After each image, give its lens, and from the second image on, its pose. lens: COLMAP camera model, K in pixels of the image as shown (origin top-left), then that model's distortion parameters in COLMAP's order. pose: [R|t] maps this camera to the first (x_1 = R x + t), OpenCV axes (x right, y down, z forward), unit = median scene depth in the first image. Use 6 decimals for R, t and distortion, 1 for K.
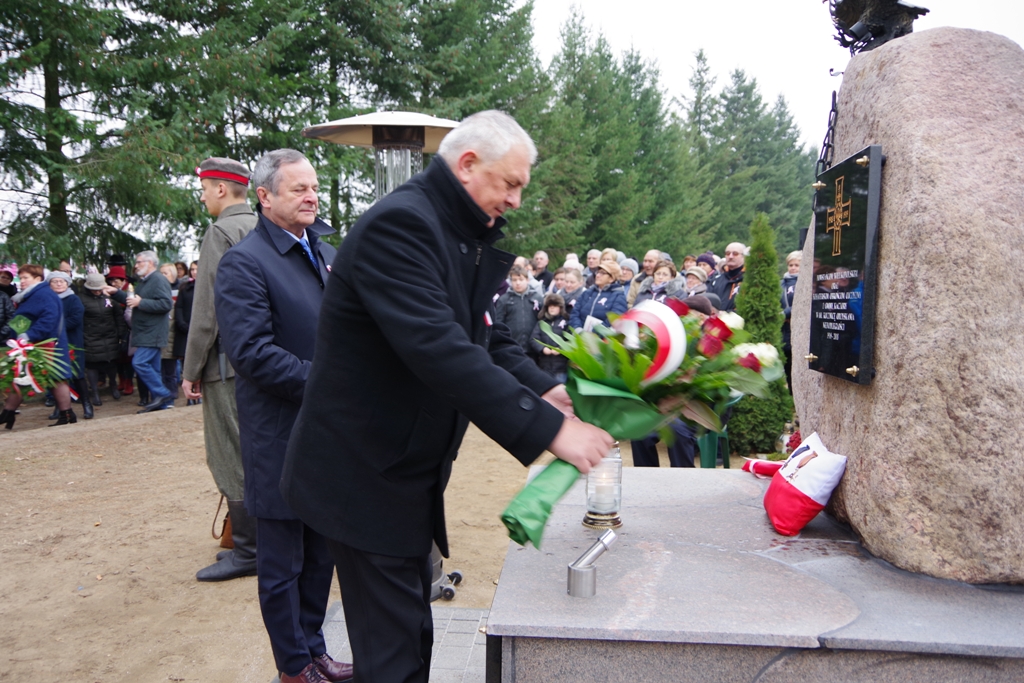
lens RADIAL K [[810.8, 0, 509.7], [0, 810.8, 343.7], [0, 0, 1]] dist [-0.069615, 0.140789]
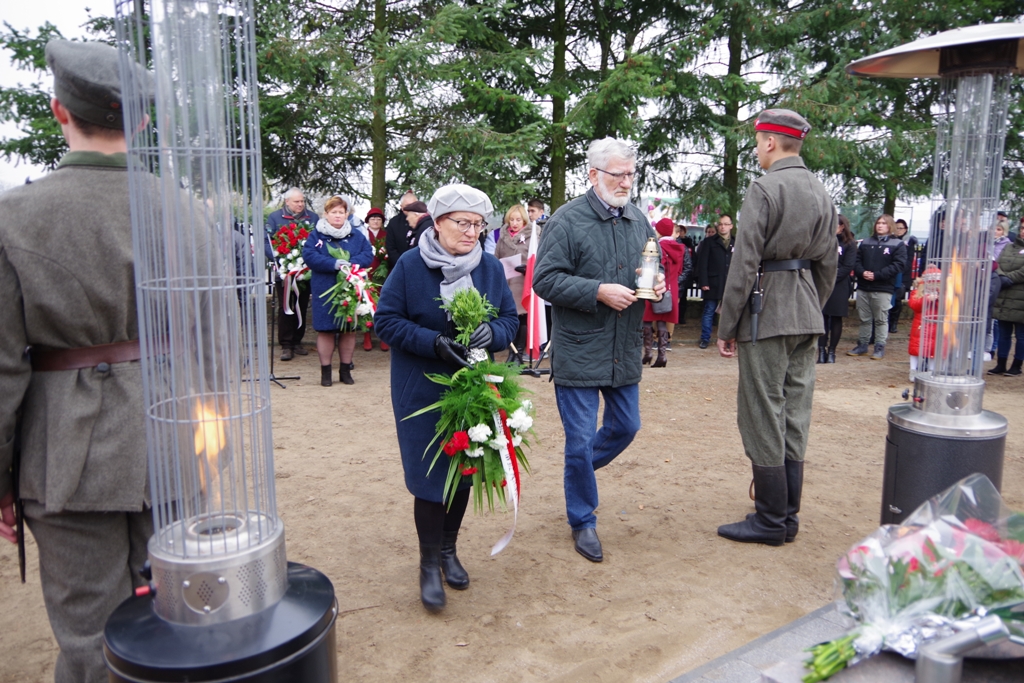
lens RADIAL K [[809.8, 0, 509.3], [0, 809.8, 344.2], [0, 0, 1]] dist [-0.069905, 0.136945]
pose [[0.677327, 0.103291, -0.728395, 0.155647], [-0.059742, 0.994547, 0.085479, -0.017372], [0.733253, -0.014382, 0.679804, 0.119449]]
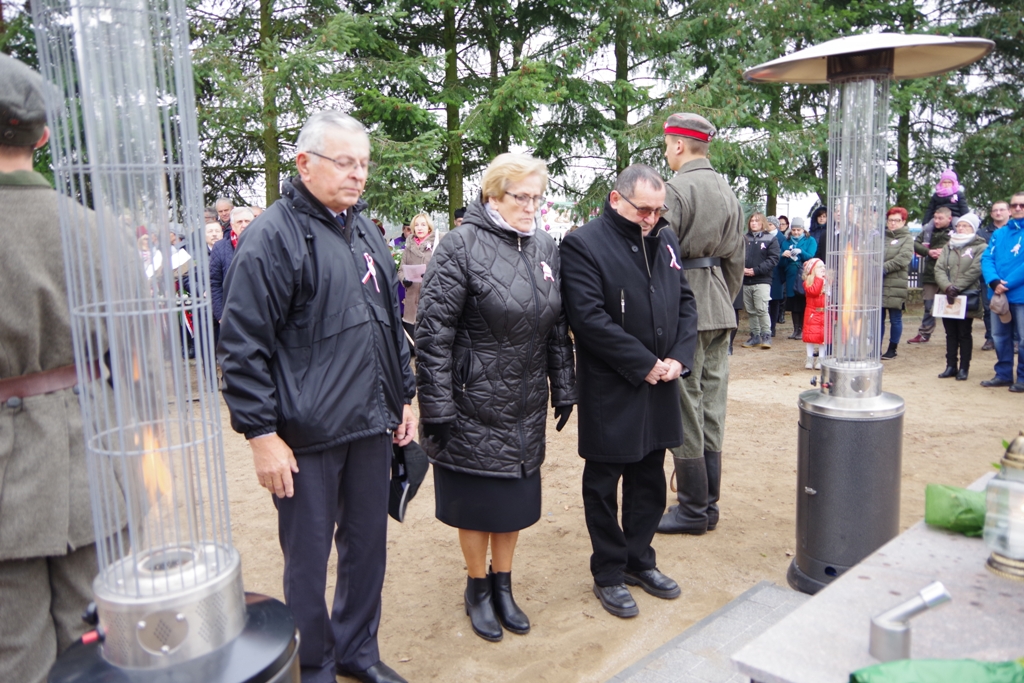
lens RADIAL K [[810.3, 0, 511.7], [0, 810.3, 343.1], [0, 0, 1]] dist [-0.075958, 0.147621]
pose [[0.769118, 0.059445, -0.636336, 0.136121], [-0.018270, 0.997303, 0.071083, -0.017197], [0.638845, -0.043046, 0.768130, 0.100152]]
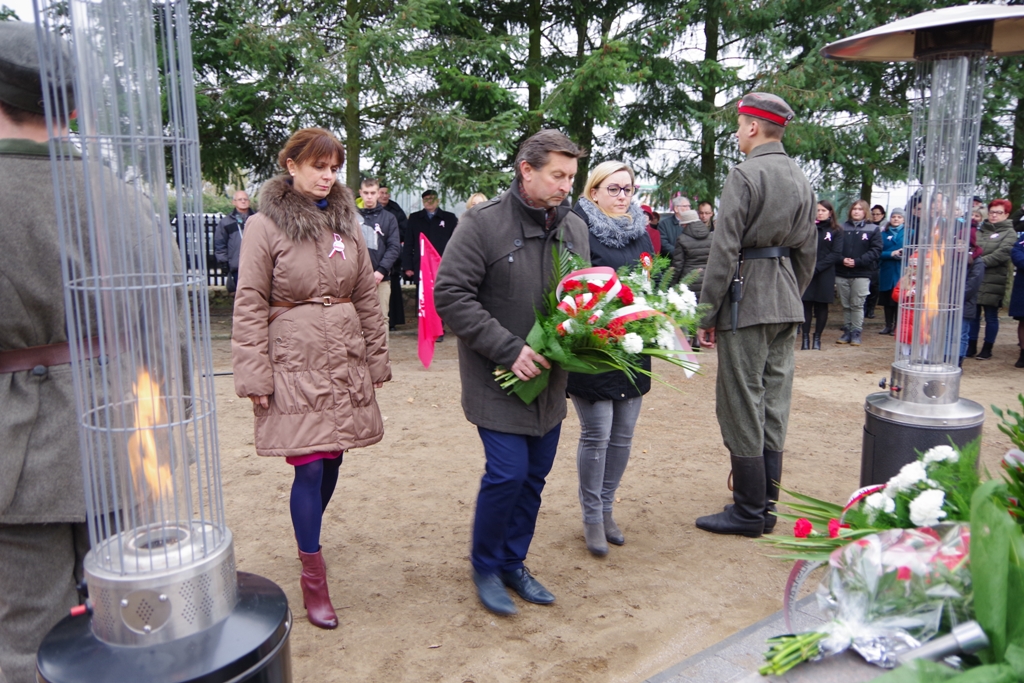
lens RADIAL K [[810.8, 0, 509.7], [0, 810.8, 343.7], [0, 0, 1]] dist [-0.069615, 0.140789]
pose [[0.695628, 0.105108, -0.710671, 0.147885], [-0.050398, 0.993942, 0.097673, -0.020467], [0.716632, -0.032127, 0.696711, 0.140784]]
